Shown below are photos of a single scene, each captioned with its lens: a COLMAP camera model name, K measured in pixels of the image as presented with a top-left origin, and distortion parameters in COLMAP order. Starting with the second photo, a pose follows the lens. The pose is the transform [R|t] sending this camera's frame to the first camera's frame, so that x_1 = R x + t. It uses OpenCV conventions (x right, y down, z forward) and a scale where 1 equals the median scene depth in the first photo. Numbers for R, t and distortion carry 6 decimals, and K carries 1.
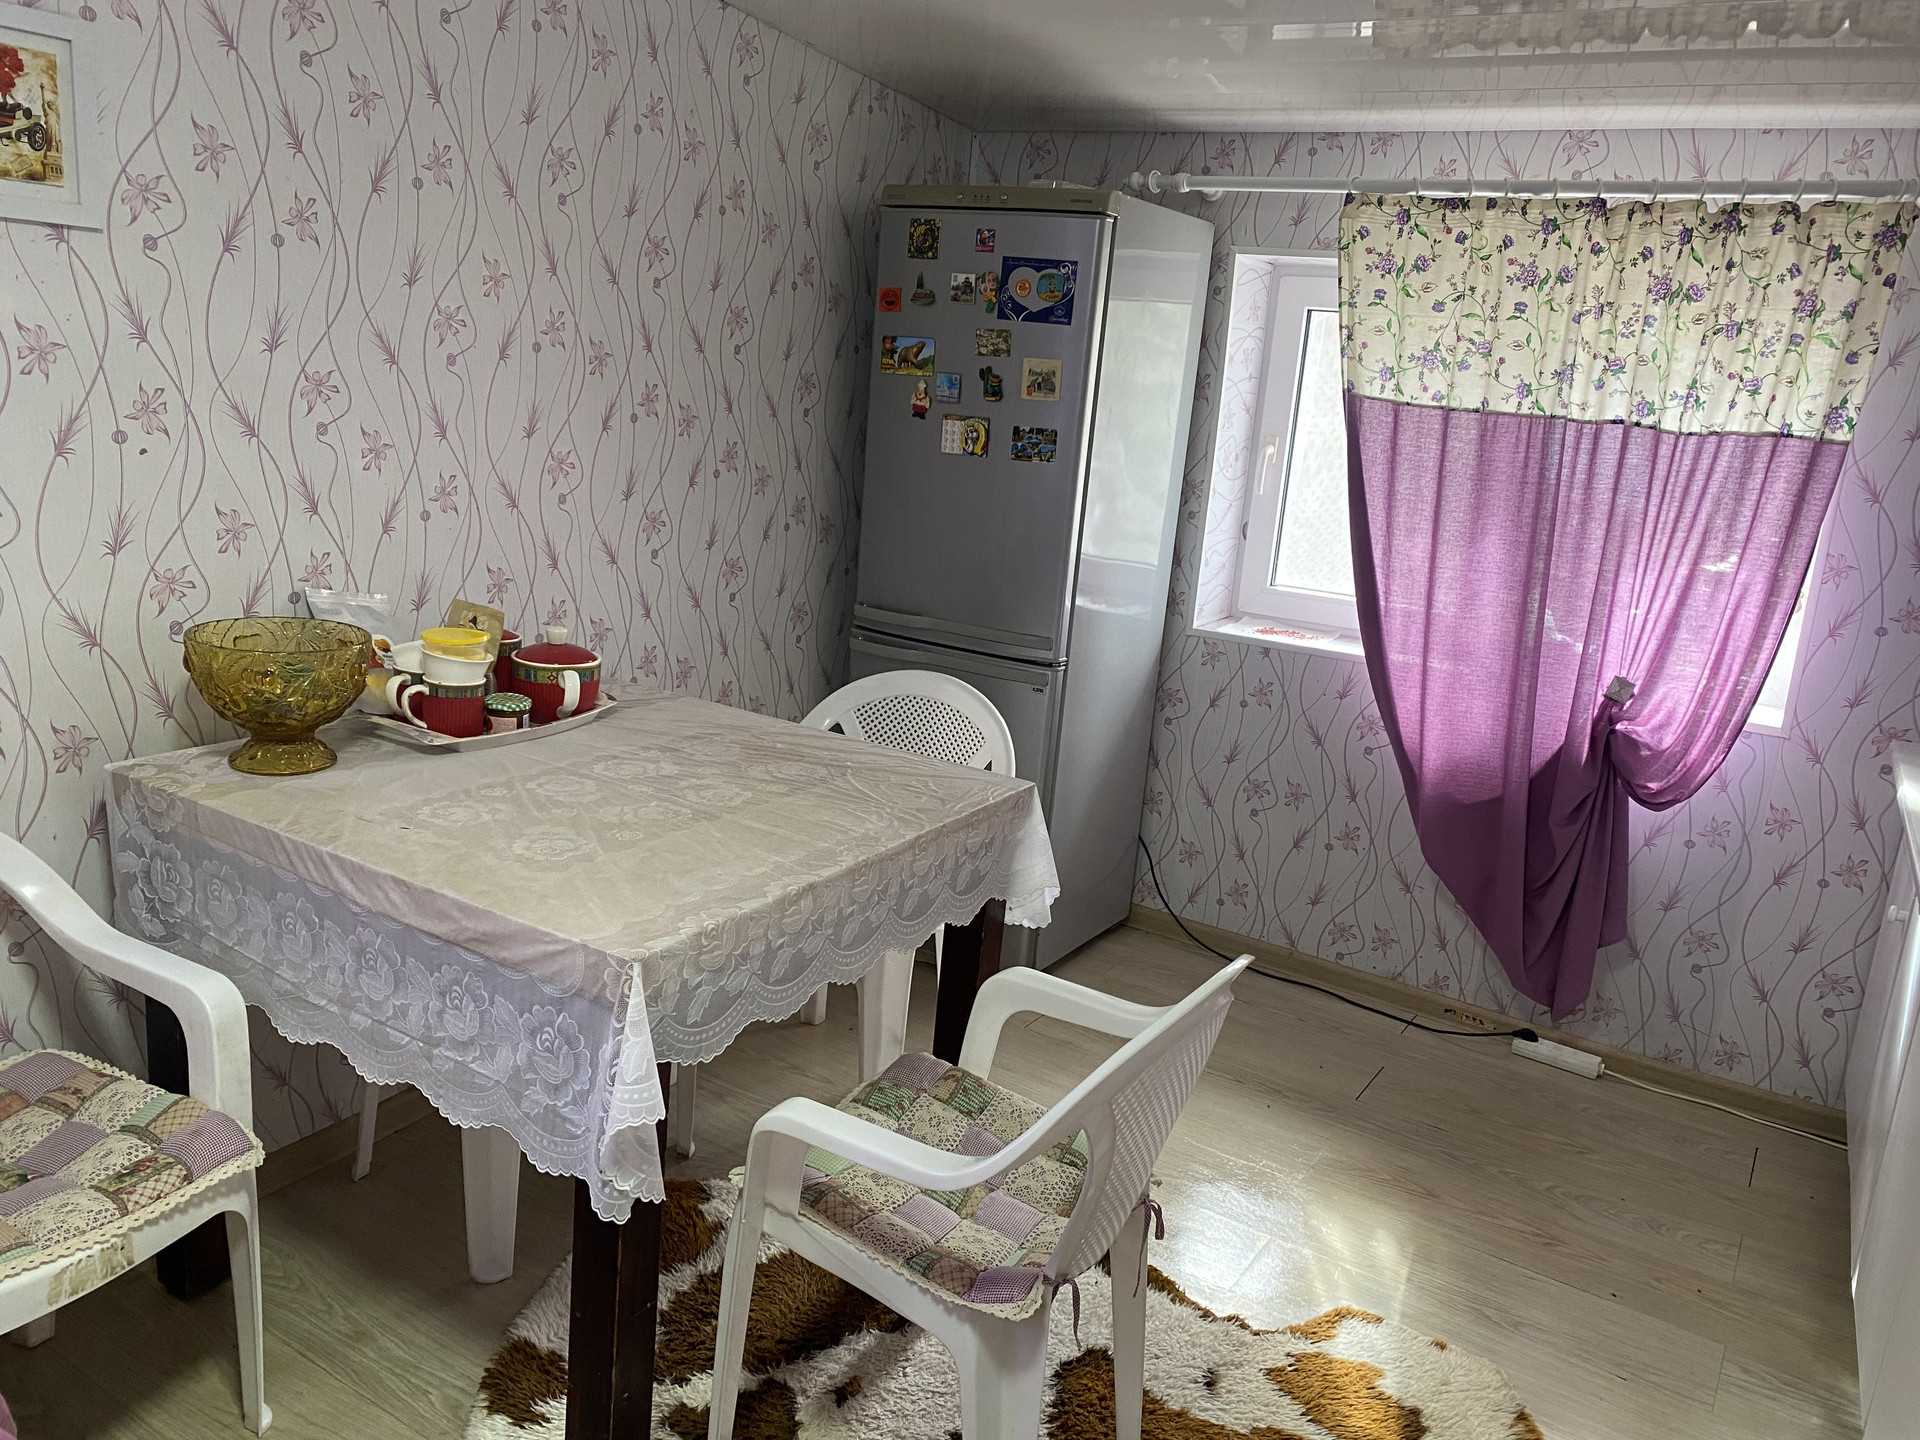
lens RADIAL K [[1465.9, 0, 964.9], [0, 1465.9, 728.8], [0, 0, 1]] dist [0.046733, -0.054257]
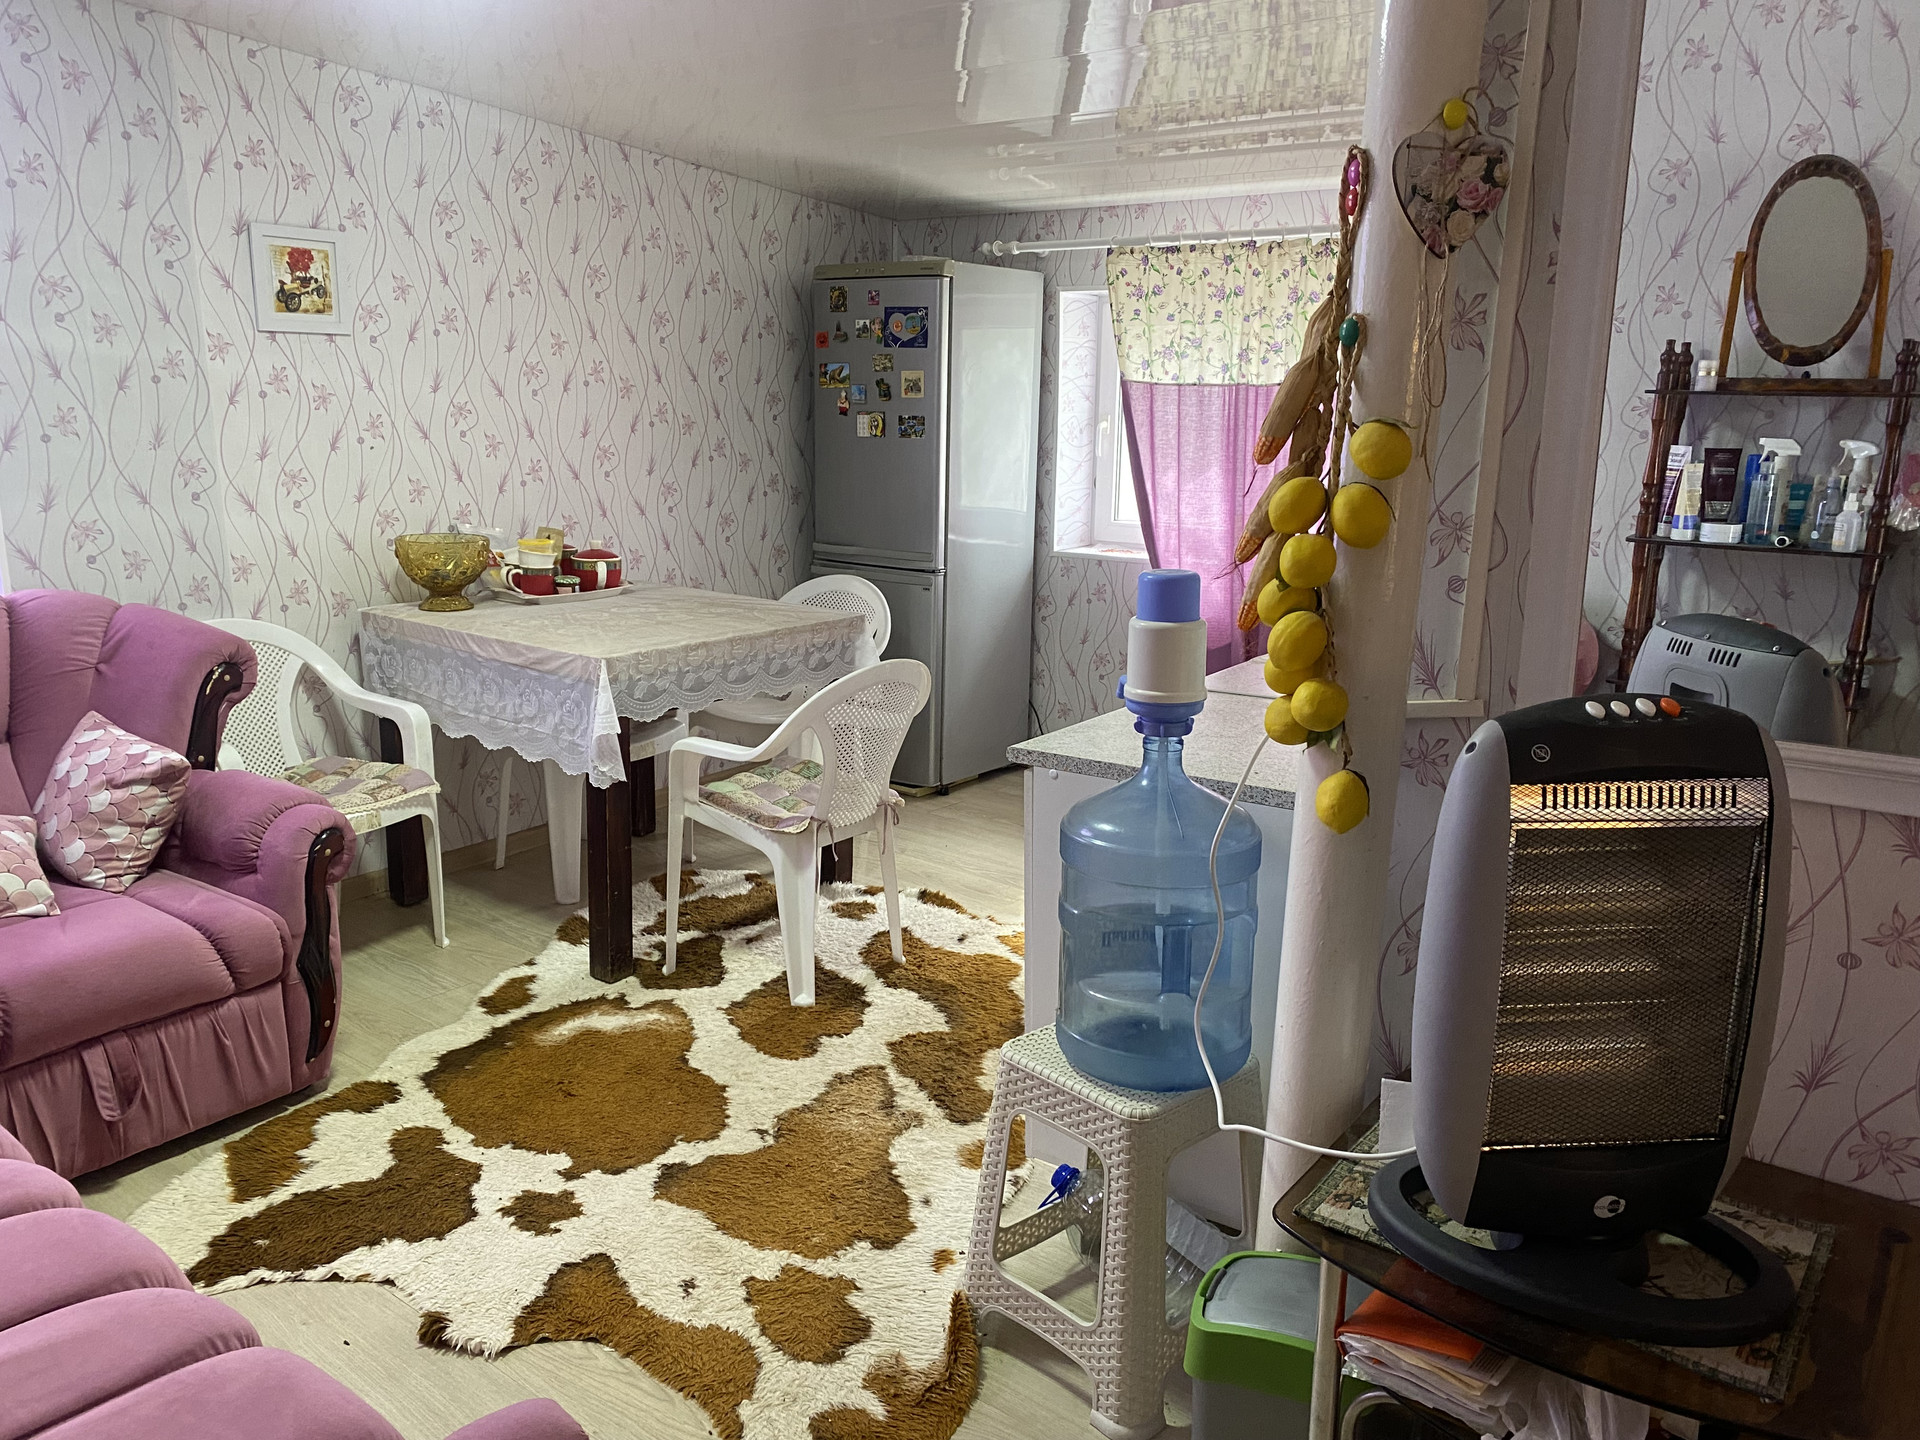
lens RADIAL K [[1465.9, 0, 936.4], [0, 1465.9, 713.5], [0, 0, 1]] dist [0.046733, -0.054257]
pose [[0.991286, -0.042918, -0.124542, 0.276292], [0.038520, 0.998554, -0.037508, 0.180859], [0.125972, 0.032383, 0.991505, -0.557437]]
